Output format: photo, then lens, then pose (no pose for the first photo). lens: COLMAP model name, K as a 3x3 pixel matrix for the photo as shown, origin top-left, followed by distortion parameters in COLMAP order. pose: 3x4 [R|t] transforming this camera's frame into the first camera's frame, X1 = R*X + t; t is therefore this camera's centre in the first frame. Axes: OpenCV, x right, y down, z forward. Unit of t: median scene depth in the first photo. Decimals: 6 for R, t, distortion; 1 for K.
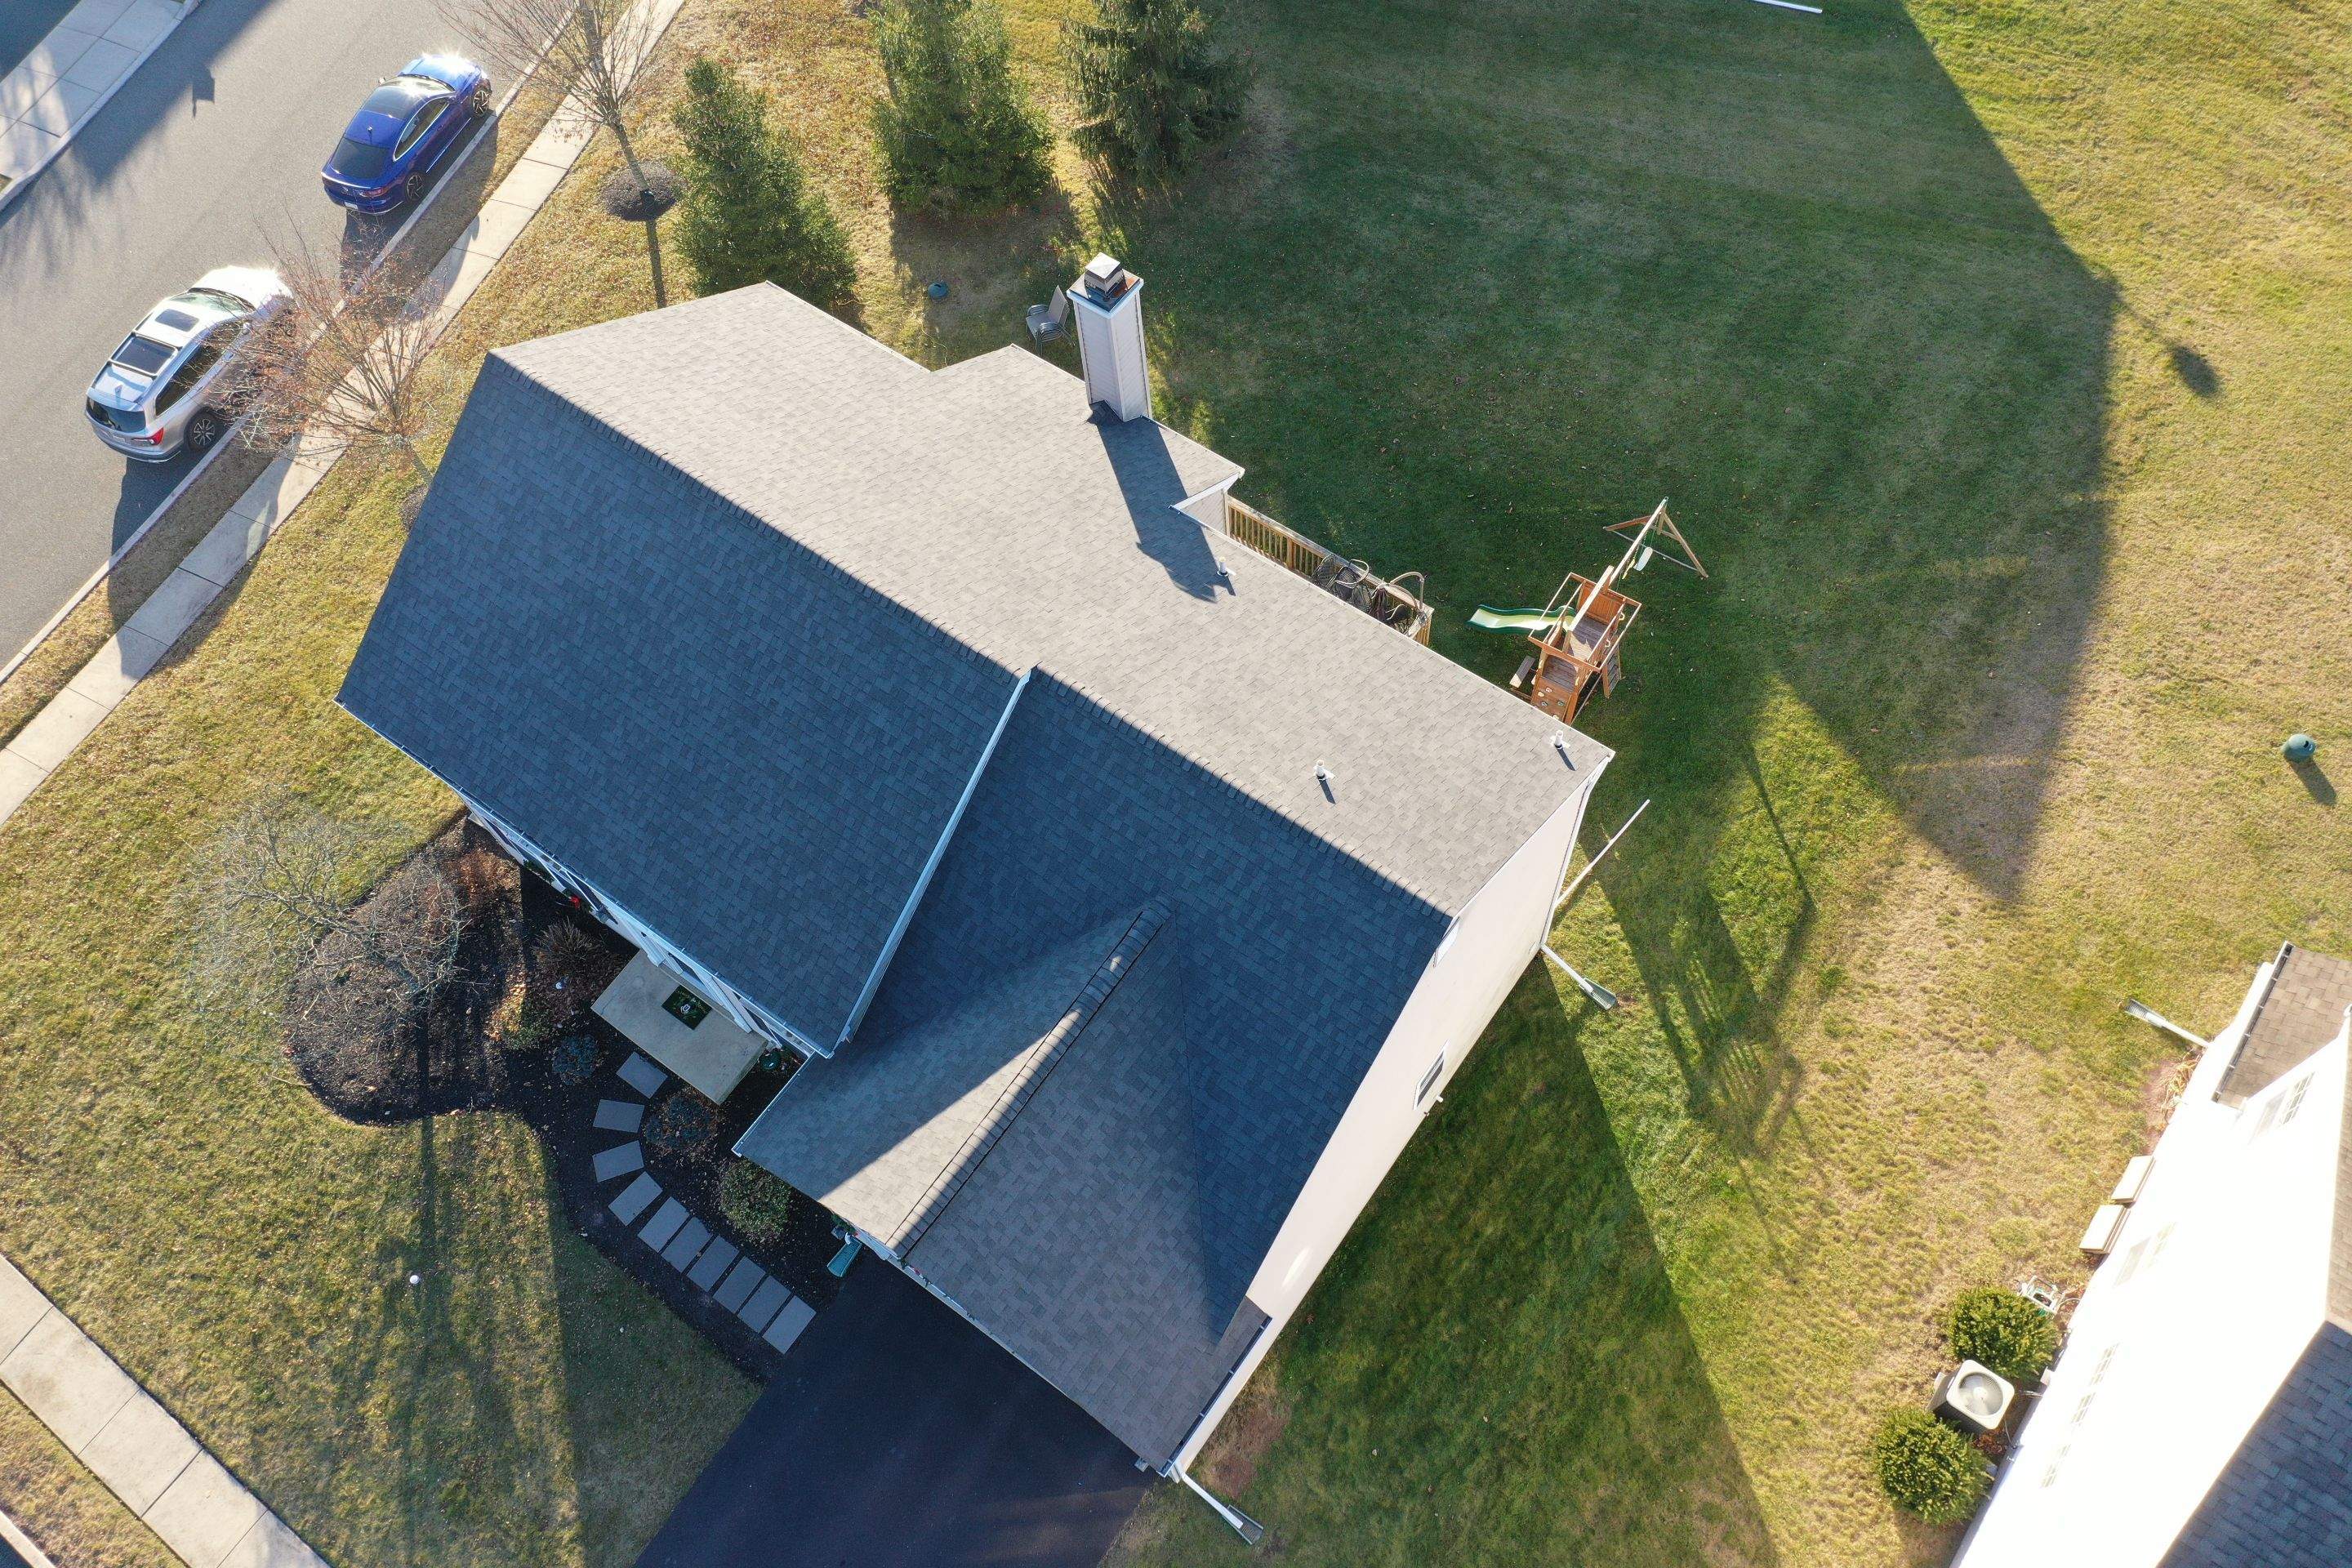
lens RADIAL K [[1857.4, 0, 1168.3], [0, 1857.4, 773.6], [0, 0, 1]] dist [0.013703, -0.003727]
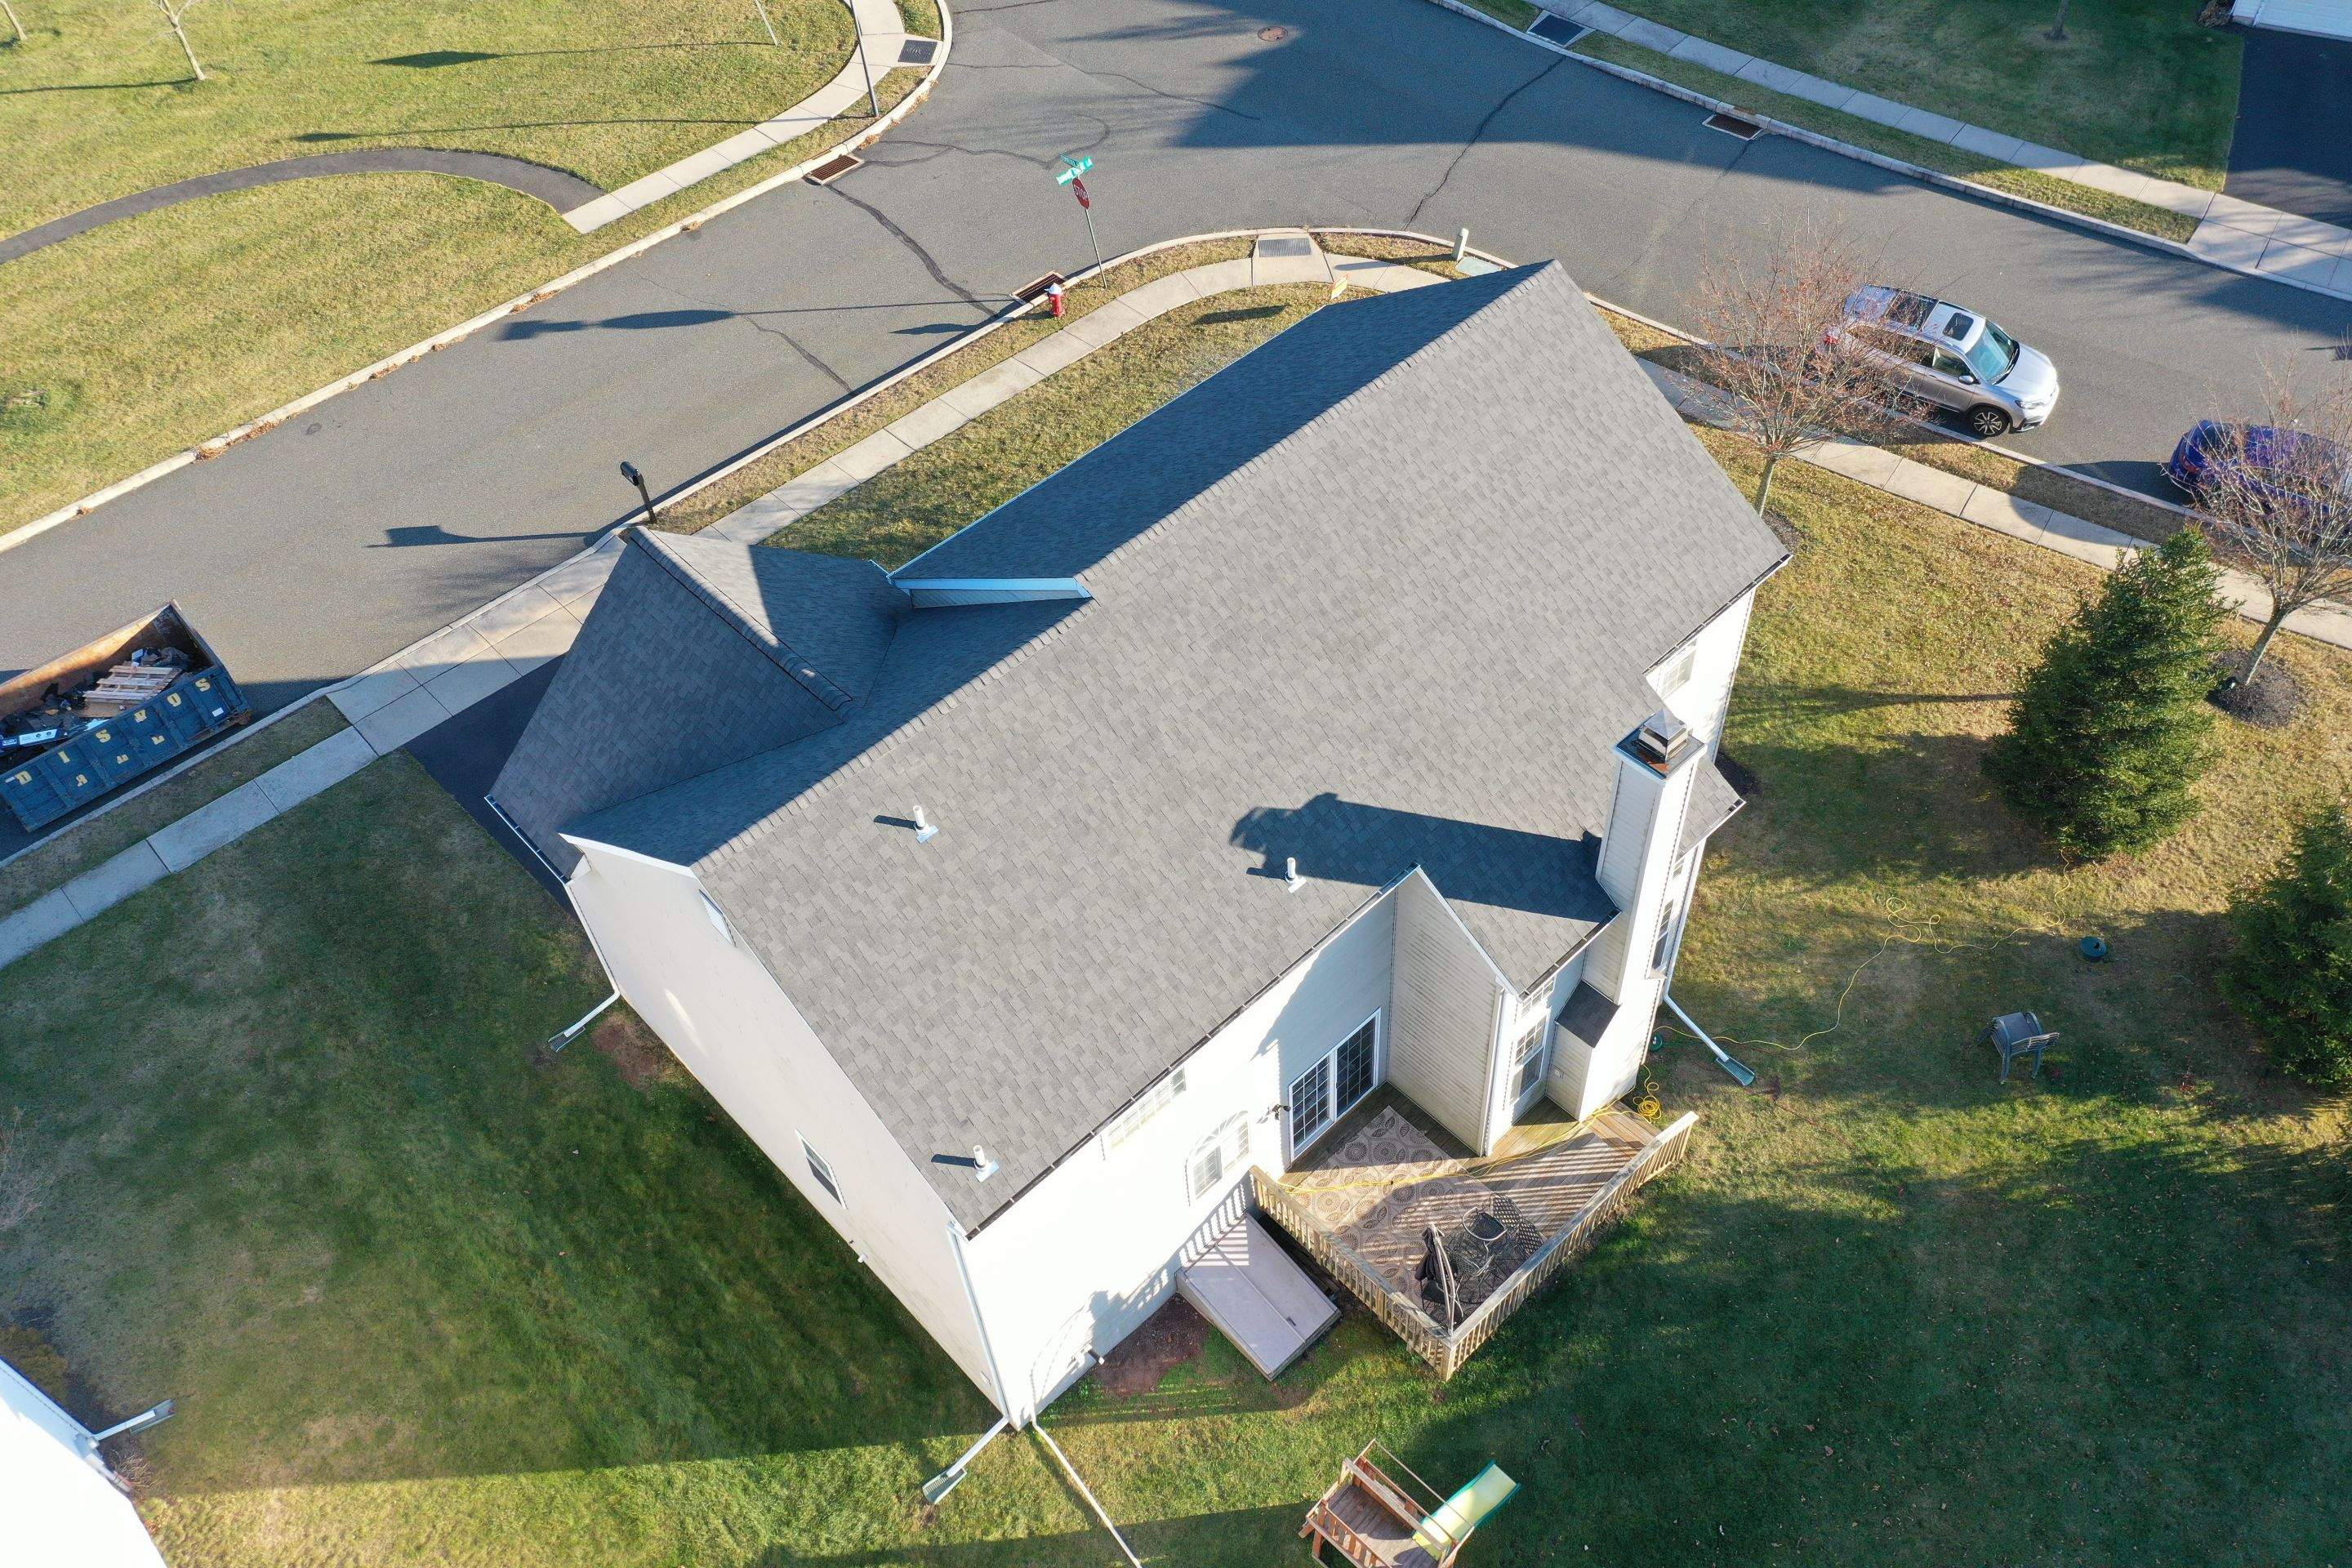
lens RADIAL K [[1857.4, 0, 1173.5], [0, 1857.4, 779.0], [0, 0, 1]] dist [0.013703, -0.003727]
pose [[-0.184798, 0.781240, -0.596249, 0.469076], [-0.833213, 0.197182, 0.516600, -0.466432], [0.521159, 0.592269, 0.614501, 0.359914]]
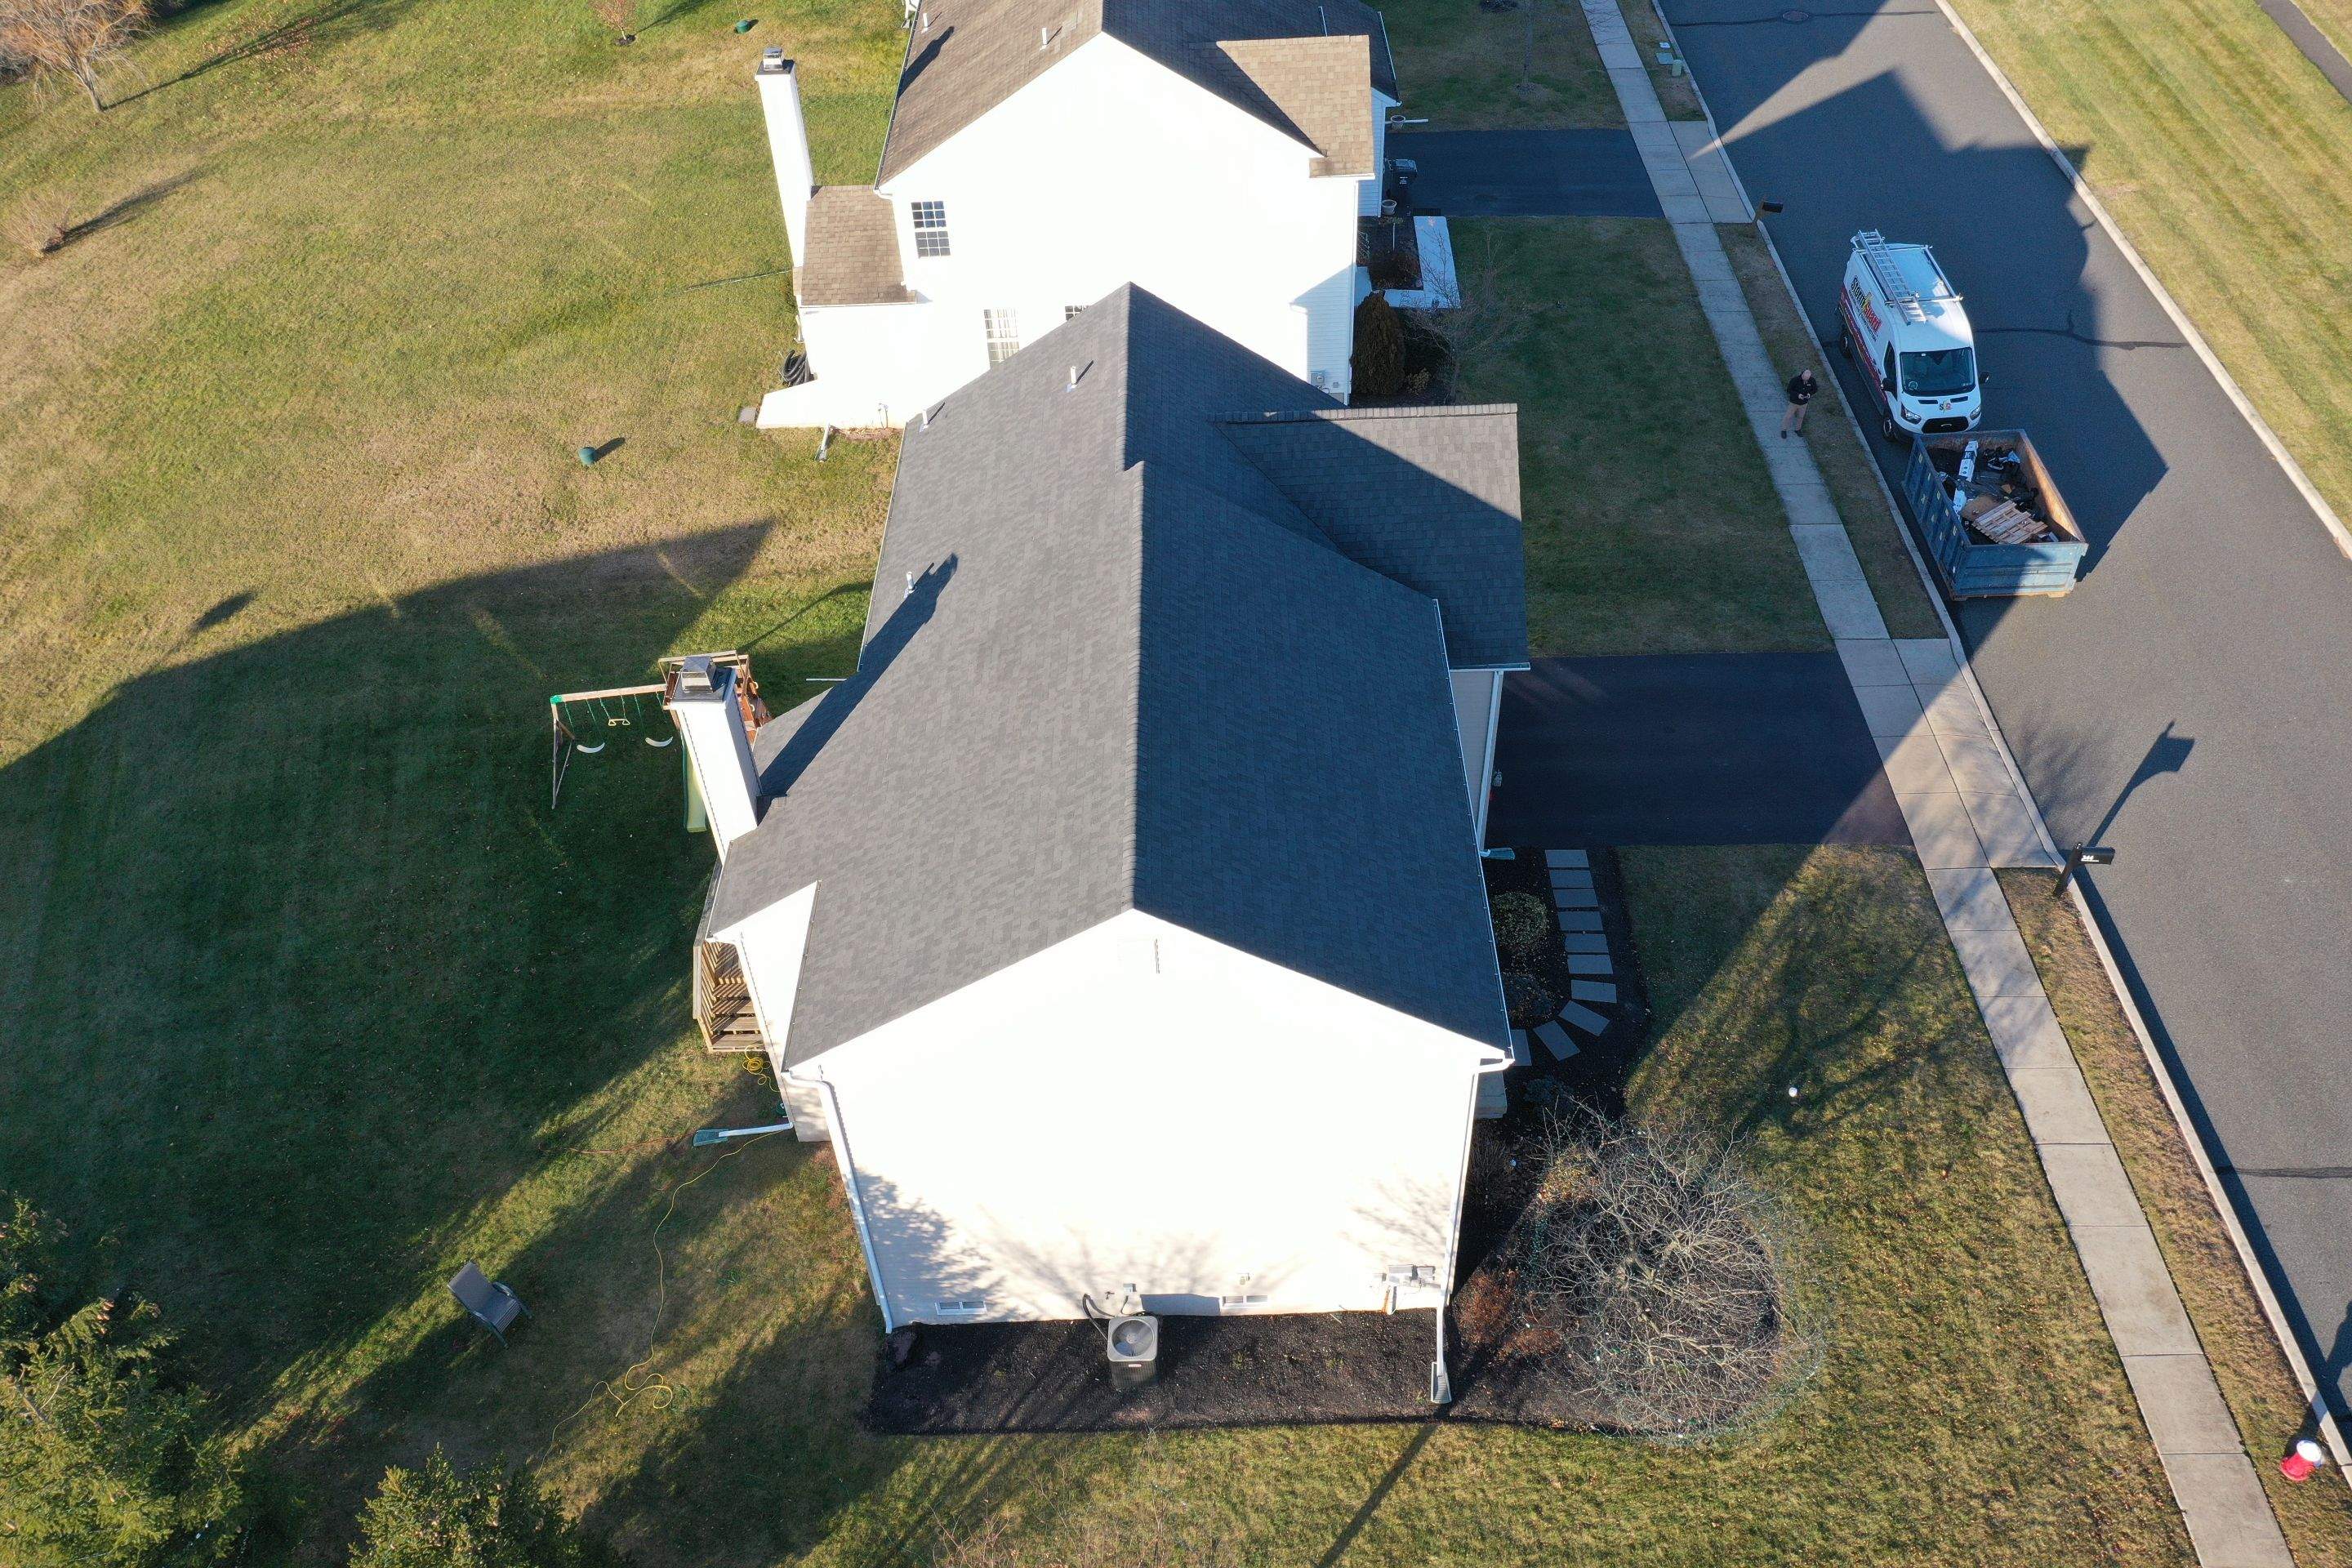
lens RADIAL K [[1857.4, 0, 1167.2], [0, 1857.4, 778.7], [0, 0, 1]] dist [0.013703, -0.003727]
pose [[-0.580672, -0.489493, 0.650551, -0.782476], [0.752628, -0.018055, 0.658199, -0.673441], [-0.310438, 0.871820, 0.378890, 0.544776]]
